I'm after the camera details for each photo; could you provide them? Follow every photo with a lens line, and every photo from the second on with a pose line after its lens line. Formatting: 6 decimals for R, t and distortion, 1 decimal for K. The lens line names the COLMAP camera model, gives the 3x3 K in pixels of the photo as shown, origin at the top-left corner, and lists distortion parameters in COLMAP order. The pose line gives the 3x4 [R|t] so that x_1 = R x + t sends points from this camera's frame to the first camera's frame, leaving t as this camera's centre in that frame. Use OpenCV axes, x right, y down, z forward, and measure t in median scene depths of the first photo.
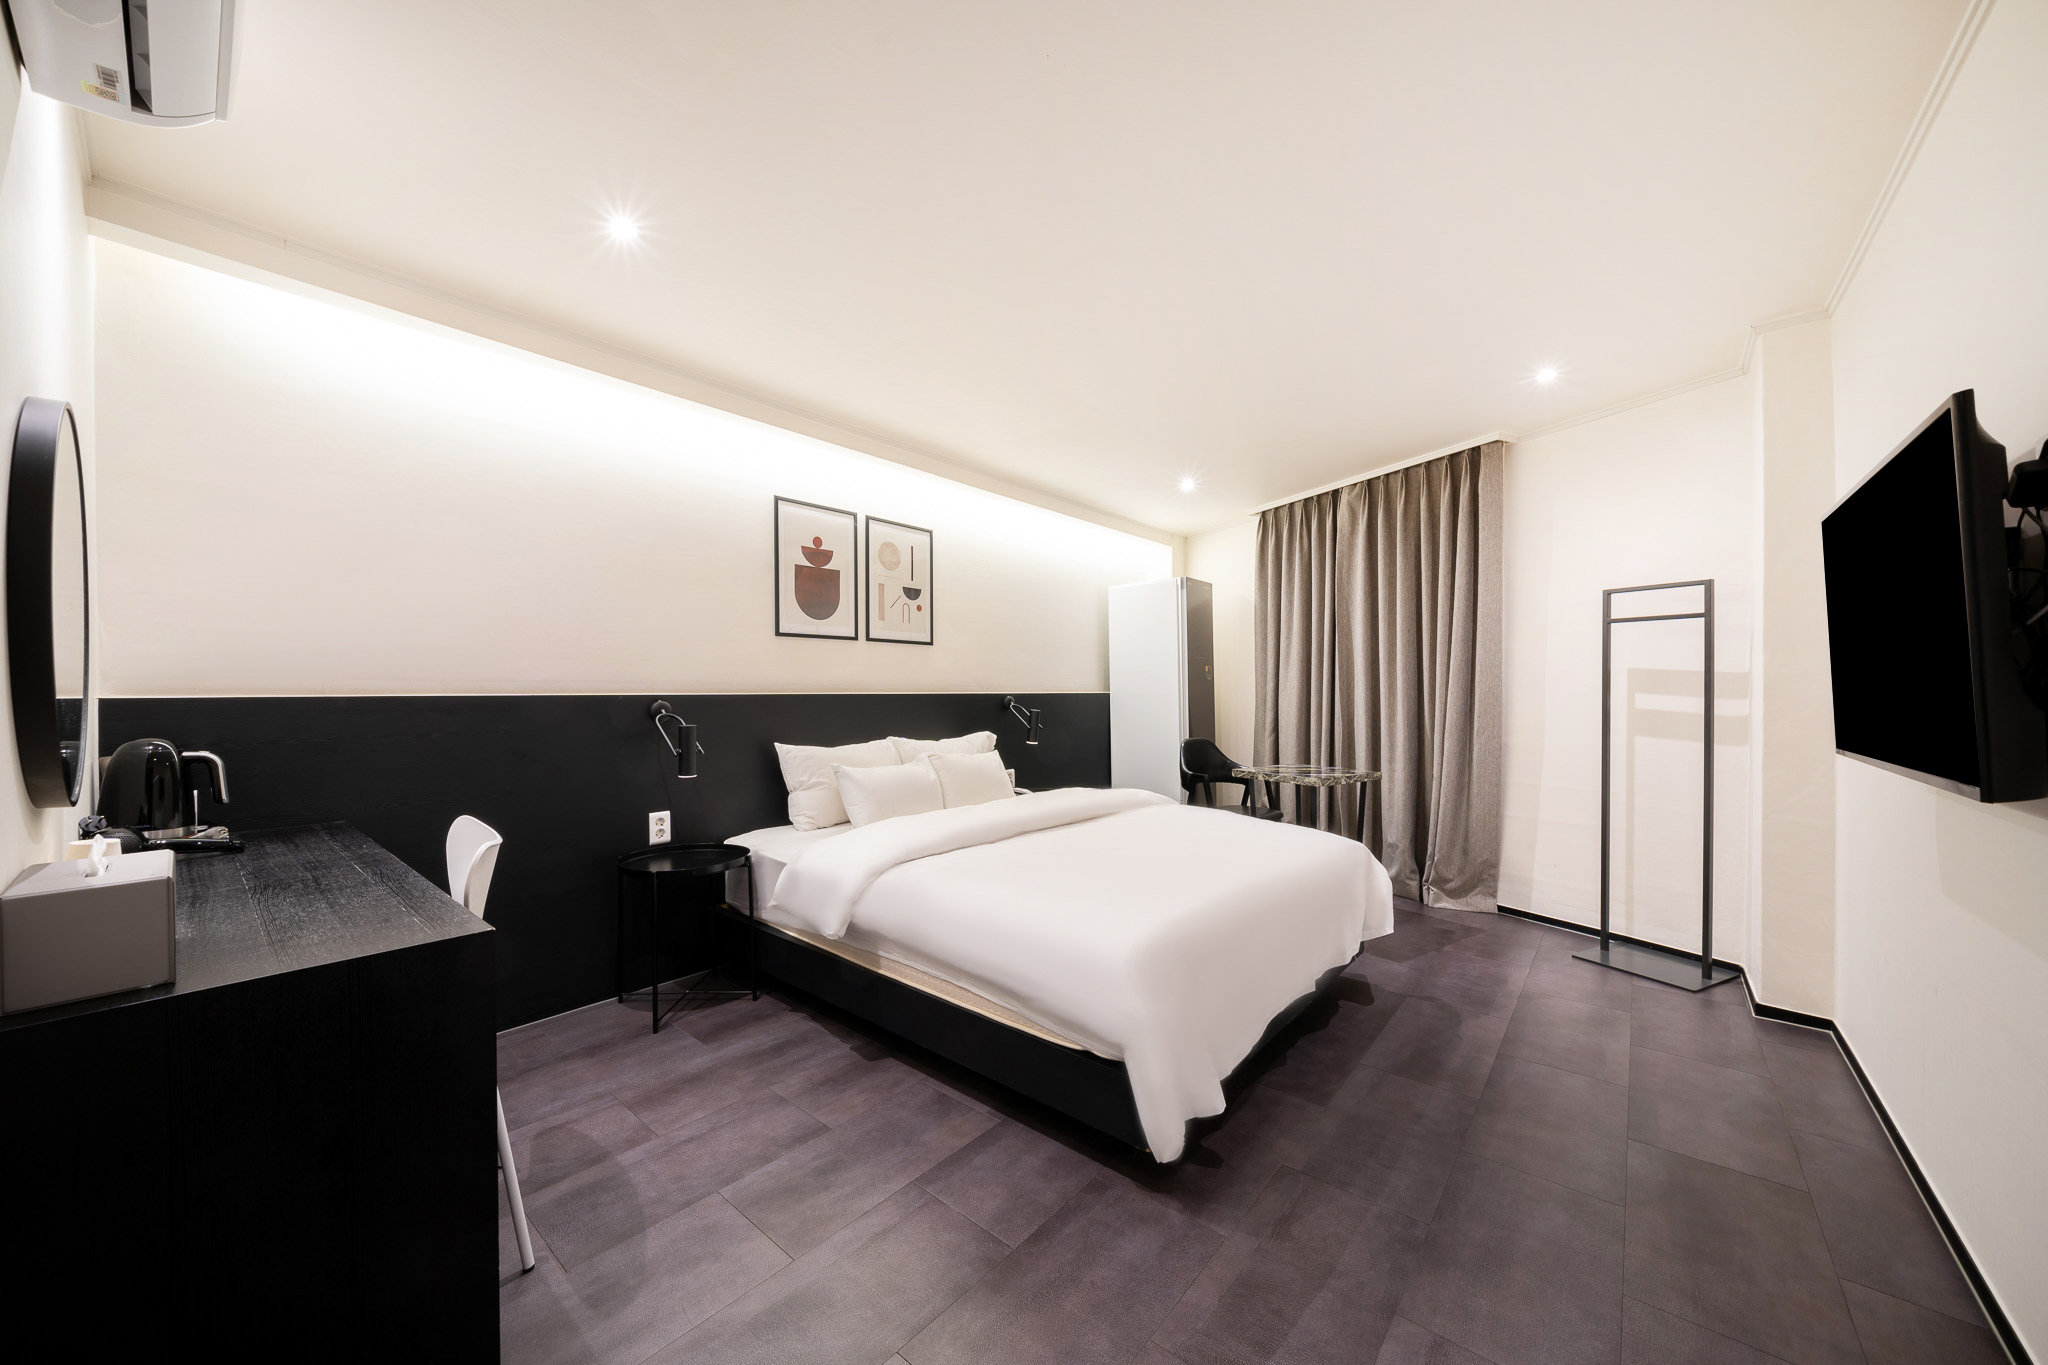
lens RADIAL K [[729.7, 0, 1010.8], [0, 729.7, 689.4], [0, 0, 1]] dist [-0.009942, -0.000457]
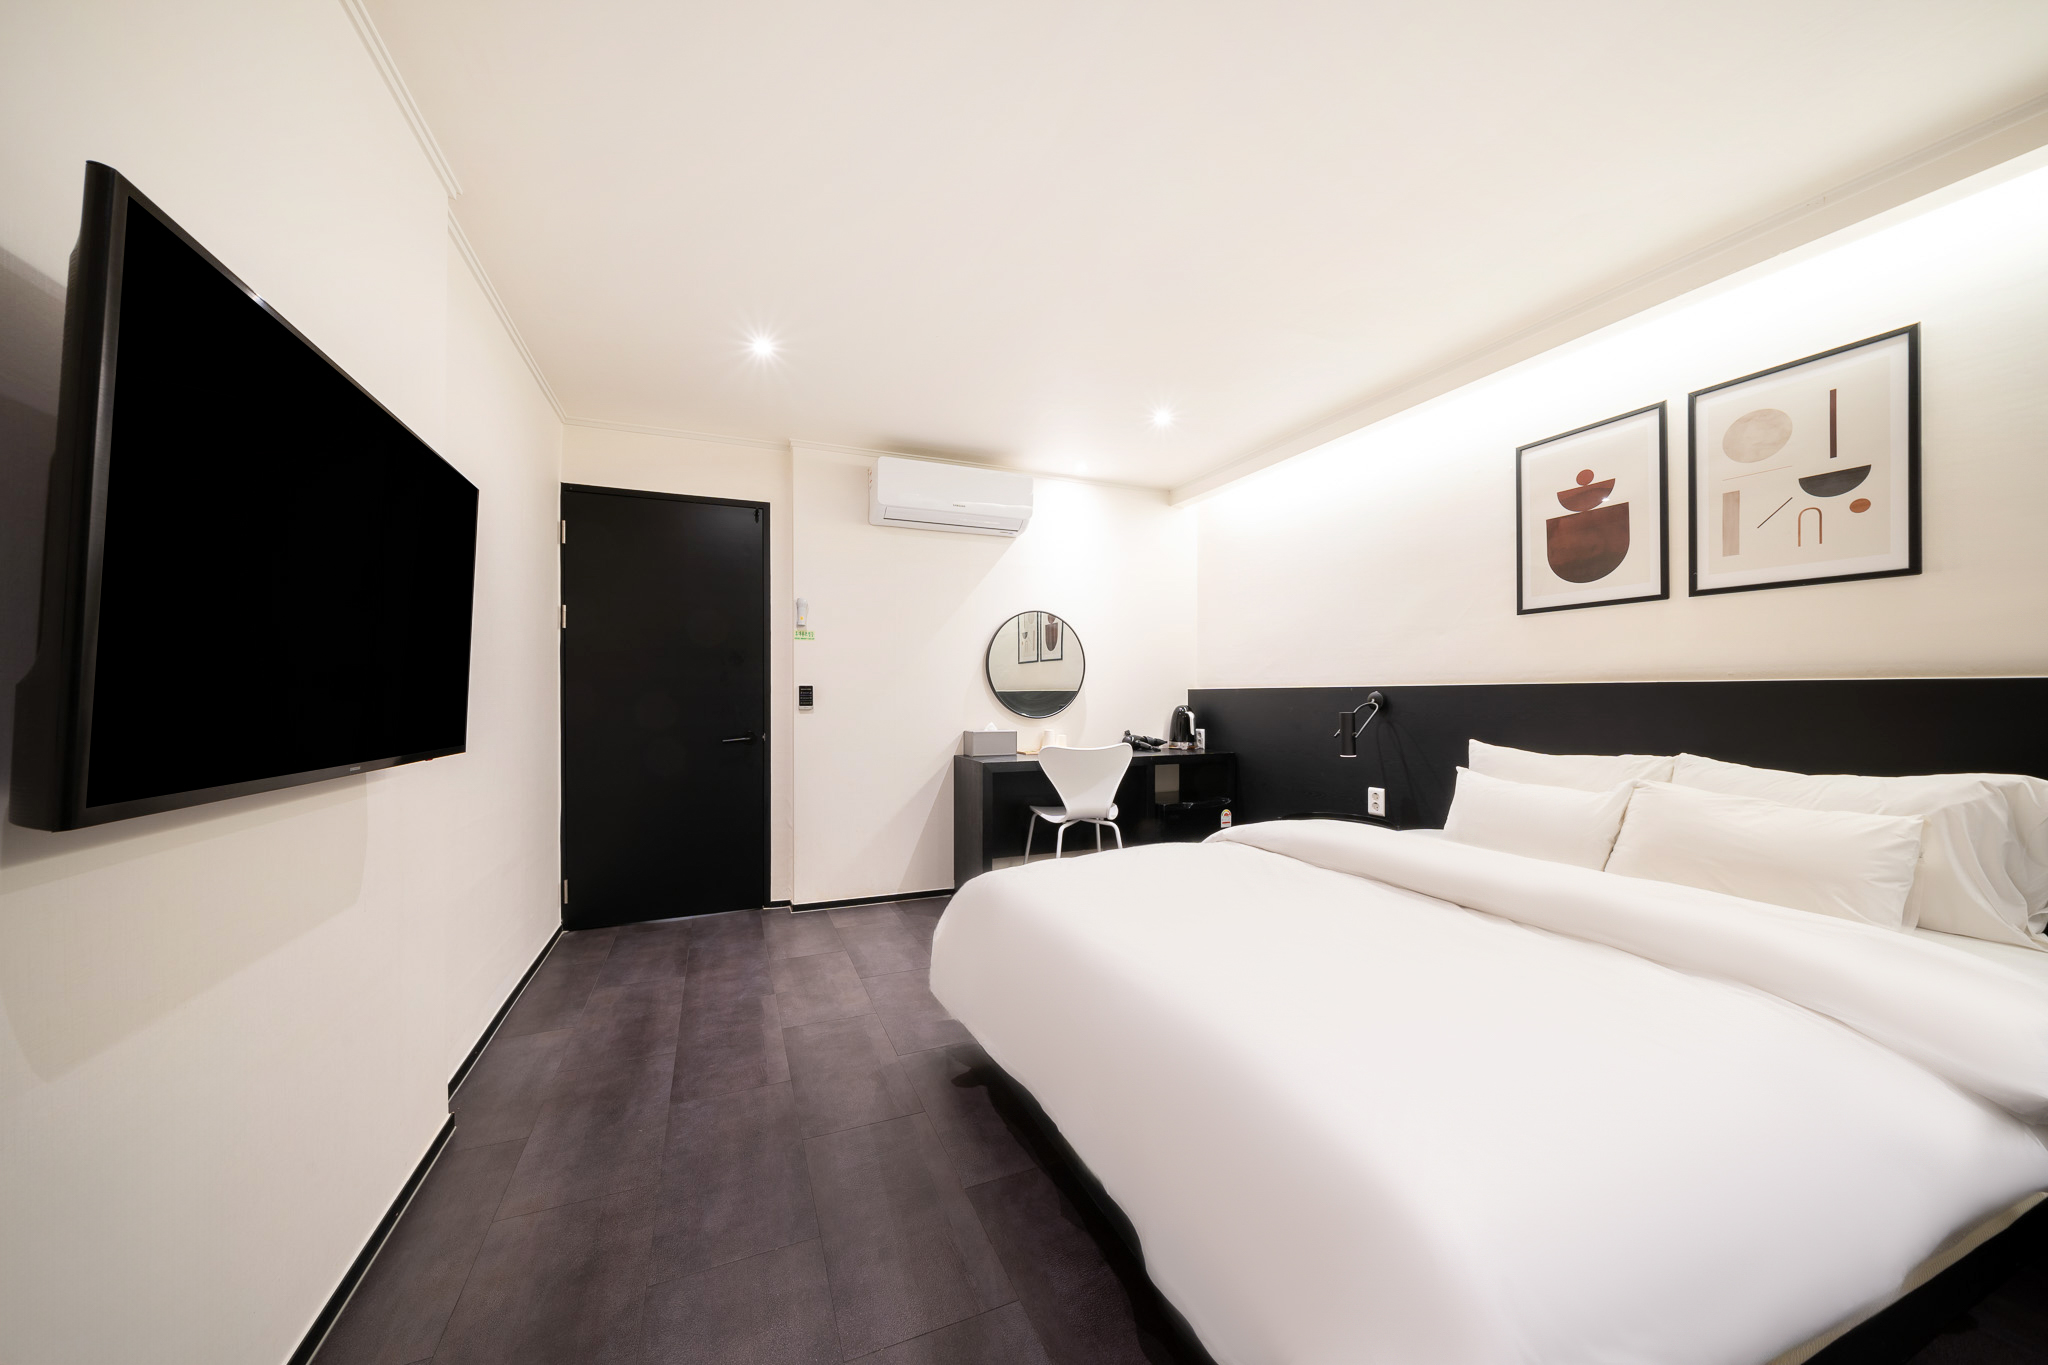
lens RADIAL K [[719.6, 0, 1018.0], [0, 719.6, 691.0], [0, 0, 1]] dist [-0.010885, 0.000193]
pose [[-0.450154, 0.008751, -0.892908, 0.640352], [0.020052, 0.999799, -0.000310, 0.002802], [0.892726, -0.018044, -0.450239, 0.810944]]
